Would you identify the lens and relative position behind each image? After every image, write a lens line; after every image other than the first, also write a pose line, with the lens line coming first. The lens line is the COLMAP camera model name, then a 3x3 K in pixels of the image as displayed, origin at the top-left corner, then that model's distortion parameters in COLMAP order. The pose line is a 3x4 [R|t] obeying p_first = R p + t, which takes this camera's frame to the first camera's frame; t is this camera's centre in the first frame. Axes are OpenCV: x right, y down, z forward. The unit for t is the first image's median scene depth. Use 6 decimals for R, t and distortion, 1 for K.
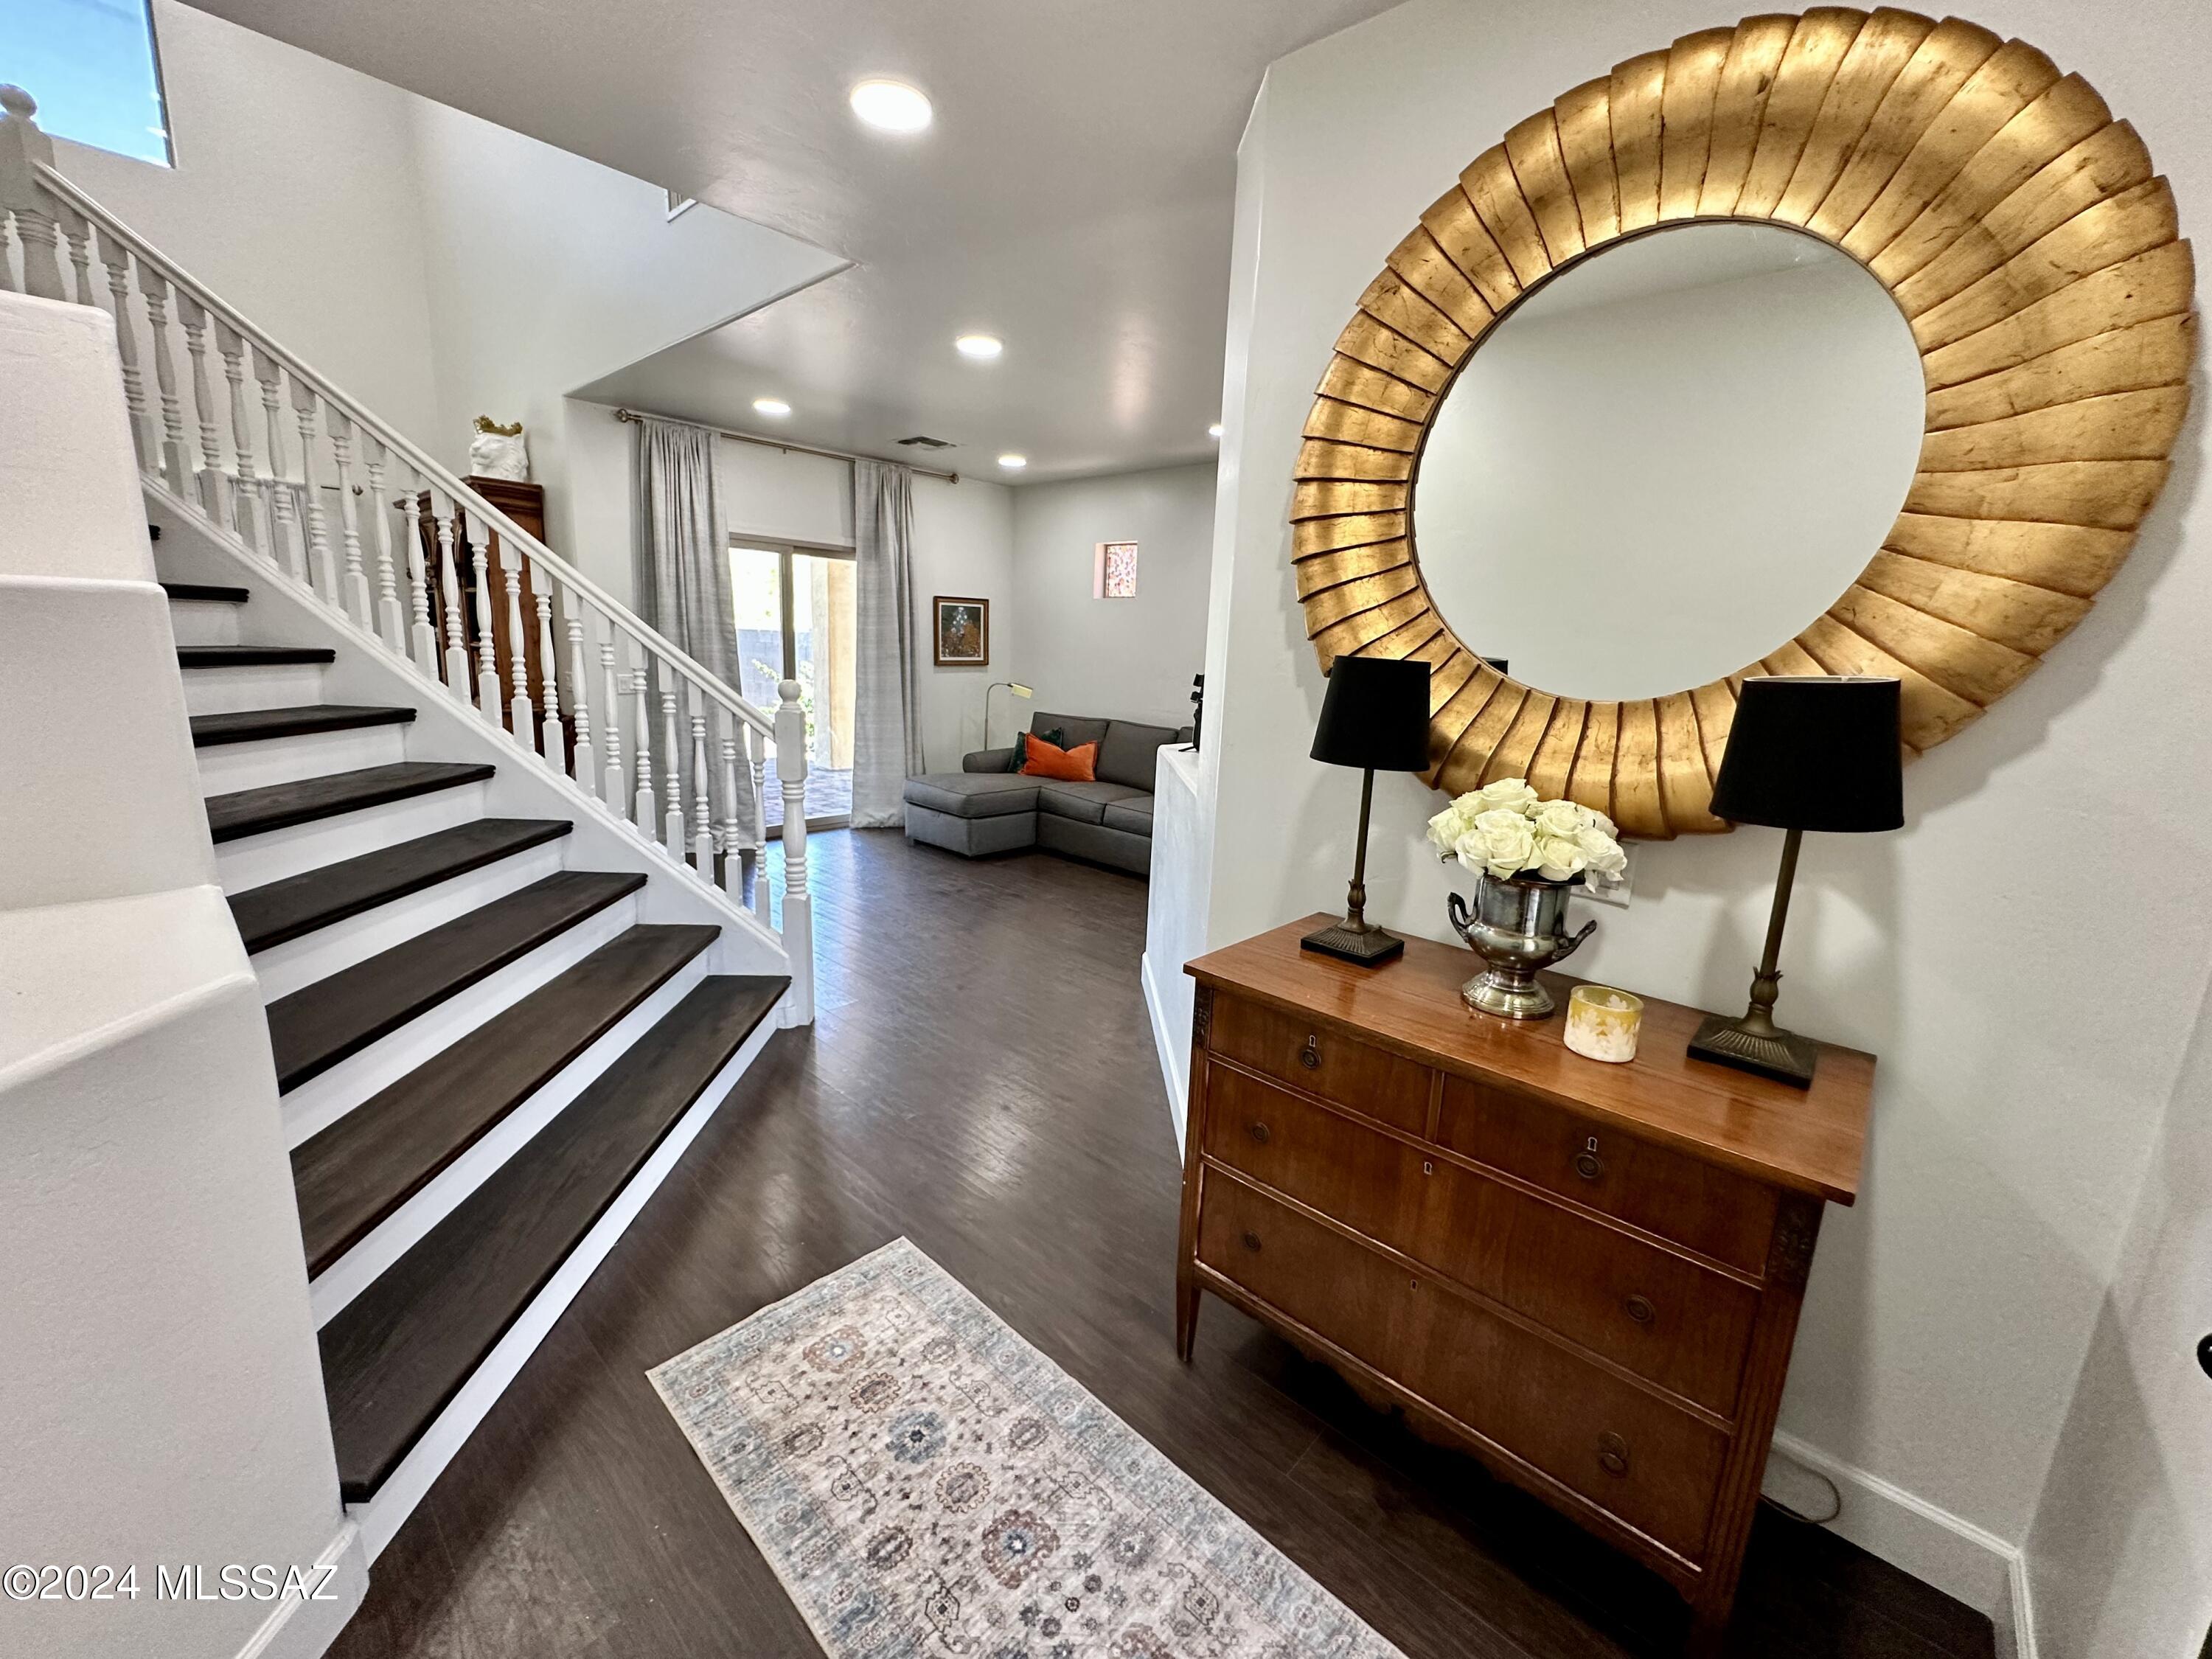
lens RADIAL K [[891.7, 0, 1106.0], [0, 891.7, 829.5], [0, 0, 1]] dist [0.001025, 0.000341]
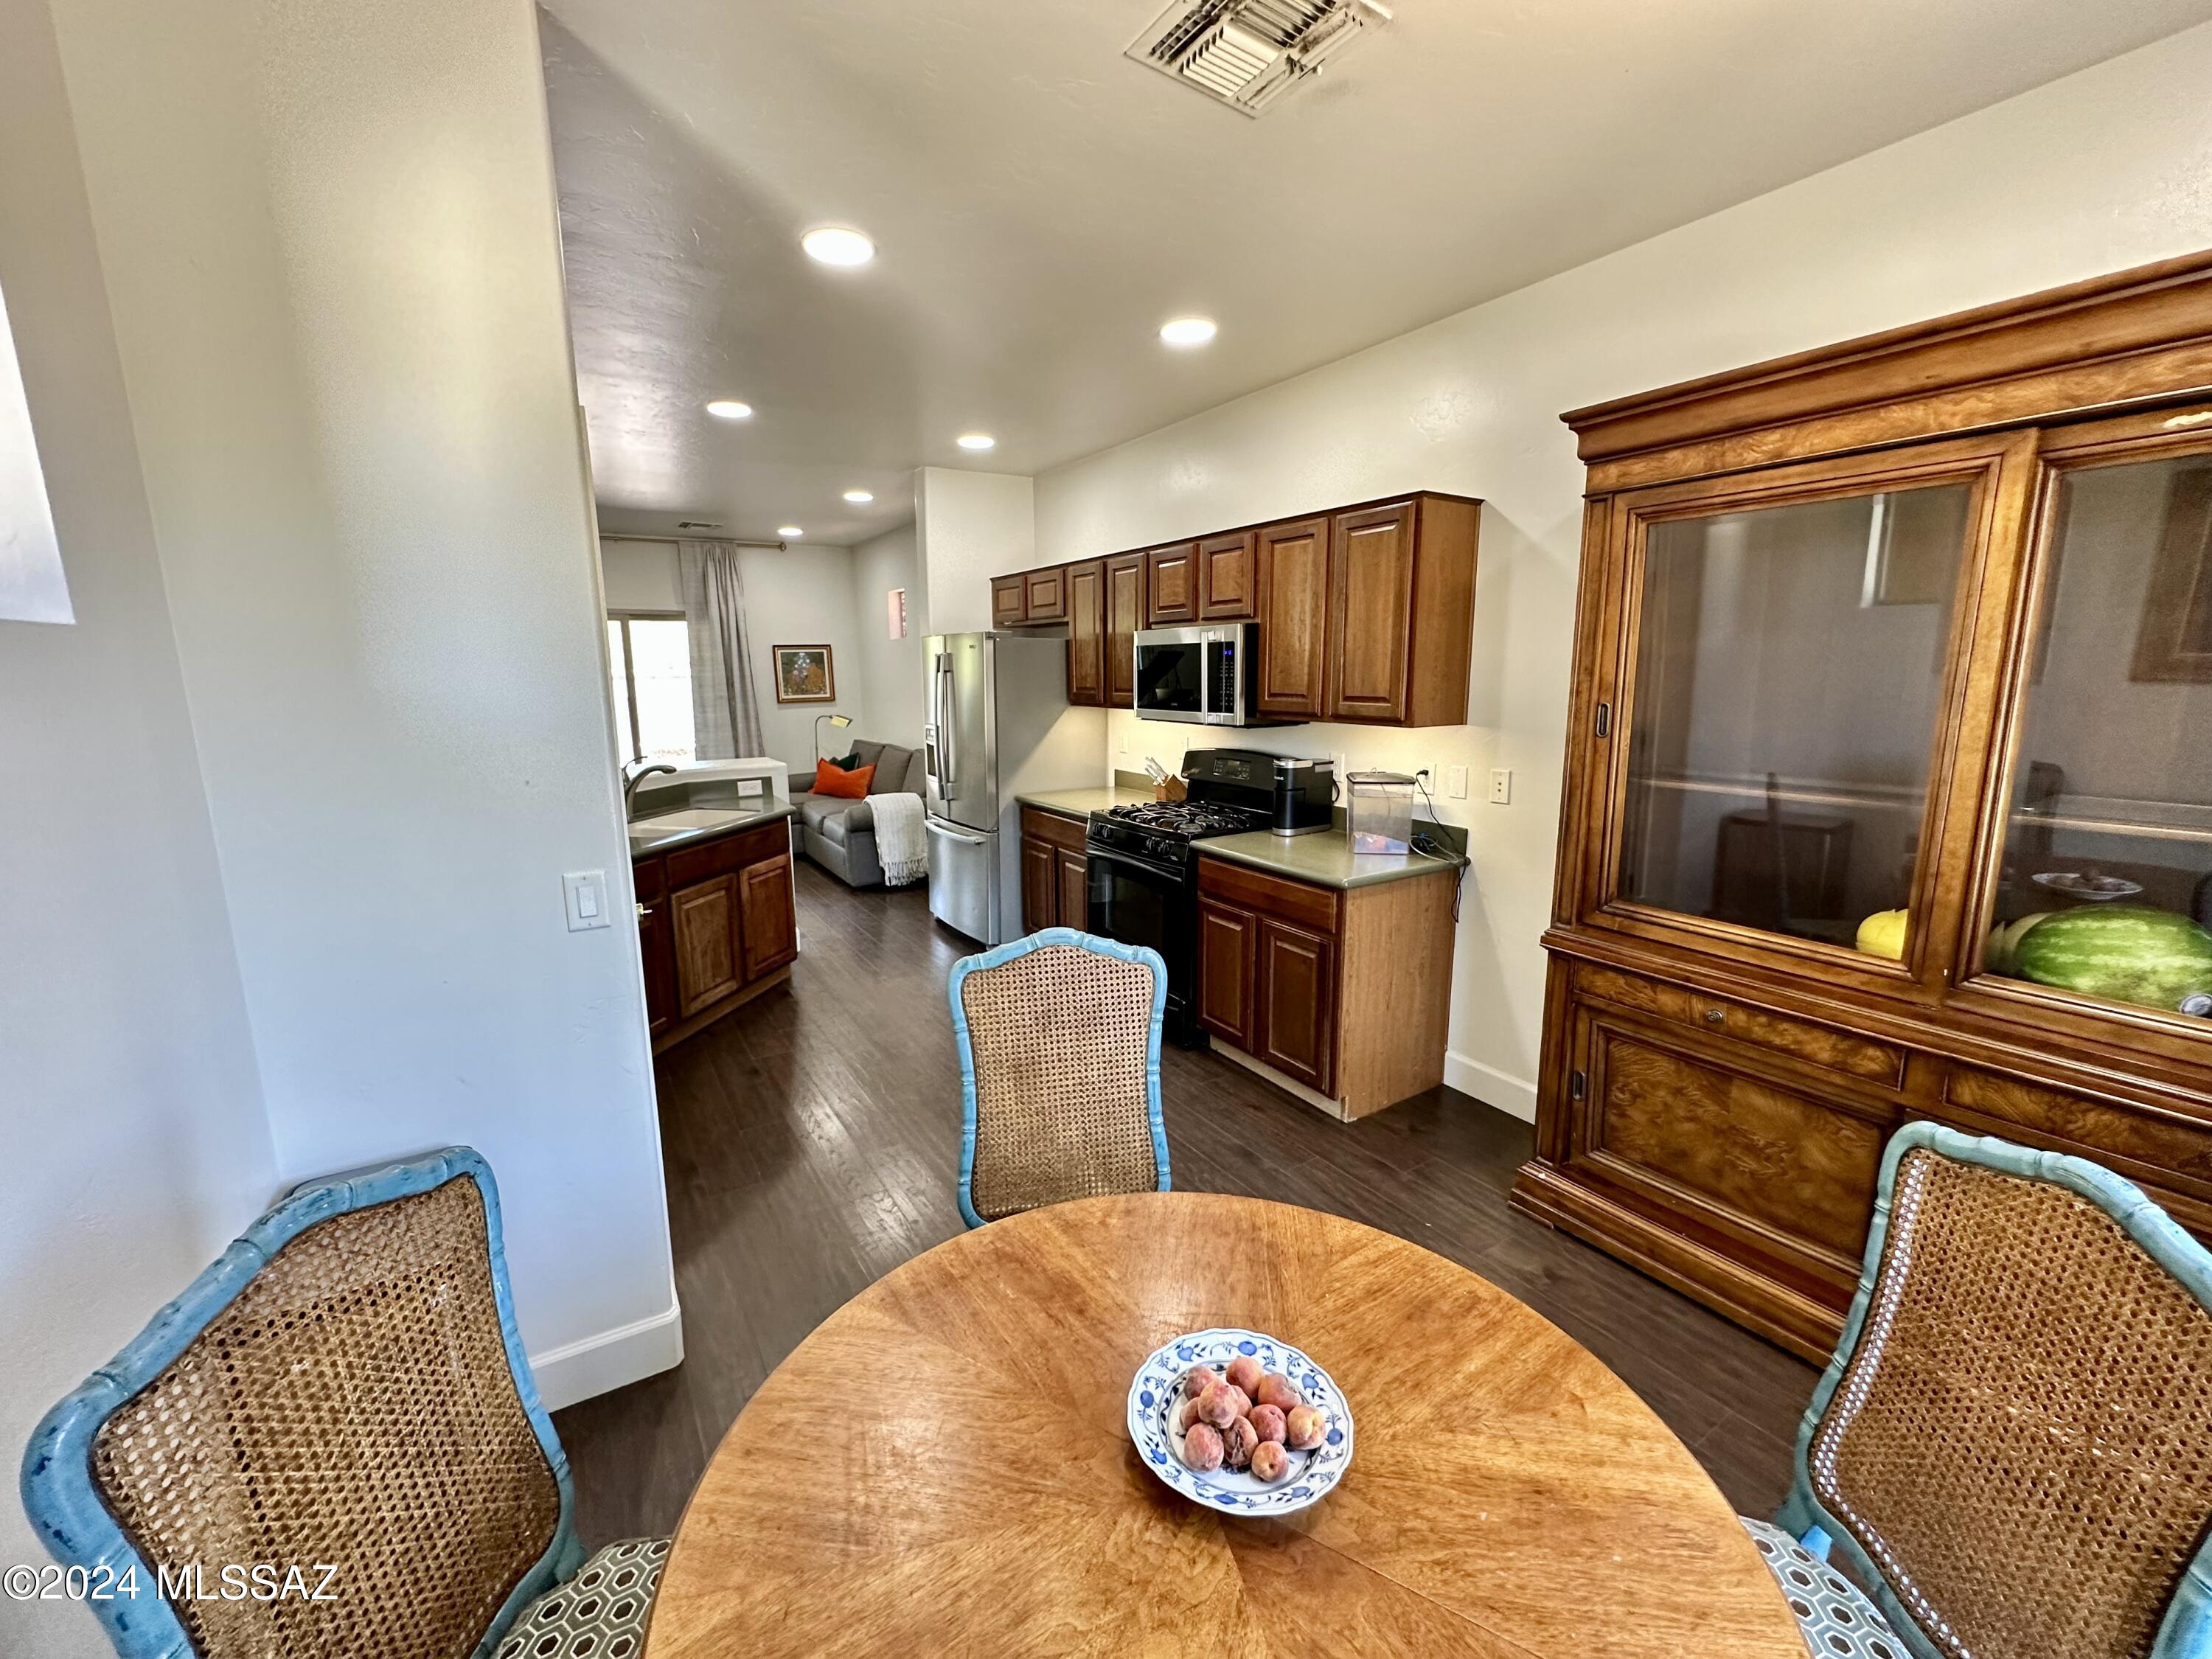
lens RADIAL K [[891.7, 0, 1106.0], [0, 891.7, 829.5], [0, 0, 1]] dist [0.001025, 0.000341]
pose [[0.962748, -0.003264, -0.270379, 0.550819], [-0.005224, 0.999516, -0.030669, 0.017458], [0.270348, 0.030939, 0.962265, -0.013872]]
